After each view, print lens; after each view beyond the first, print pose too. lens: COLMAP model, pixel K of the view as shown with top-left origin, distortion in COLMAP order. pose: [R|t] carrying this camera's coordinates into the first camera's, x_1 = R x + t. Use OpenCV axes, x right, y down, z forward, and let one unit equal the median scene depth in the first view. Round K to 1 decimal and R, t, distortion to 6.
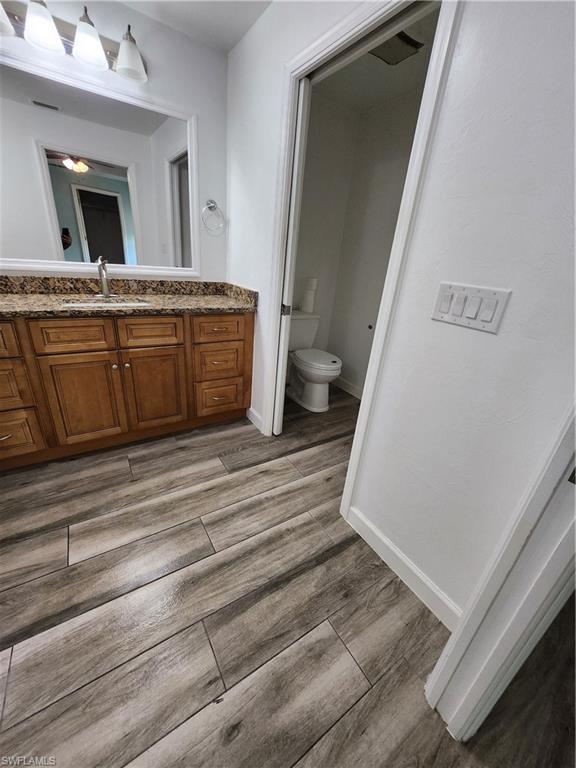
lens RADIAL K [[304.3, 0, 293.6], [0, 304.3, 380.7], [0, 0, 1]] dist [0.000455, 0.000602]
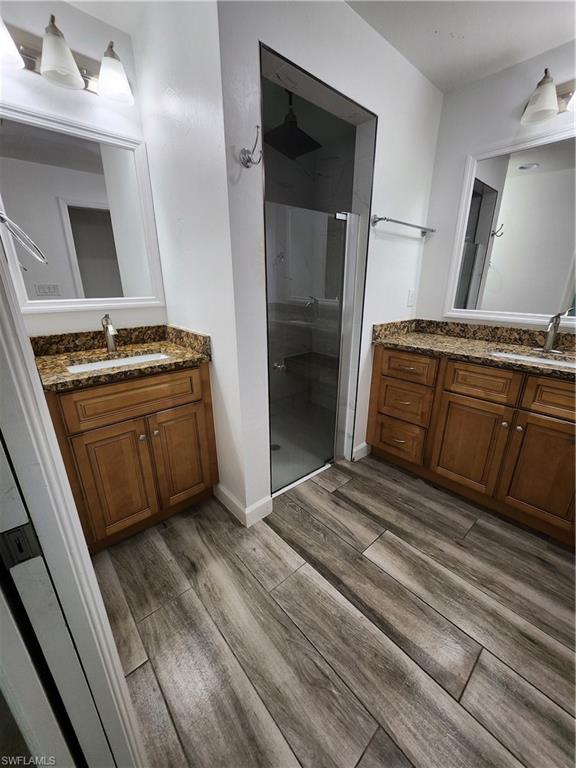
lens RADIAL K [[304.3, 0, 293.6], [0, 304.3, 380.7], [0, 0, 1]] dist [0.000455, 0.000602]
pose [[0.155083, 0.225199, -0.961891, 0.160756], [-0.369008, 0.916401, 0.155055, -0.075859], [0.916396, 0.330899, 0.225218, 0.184505]]
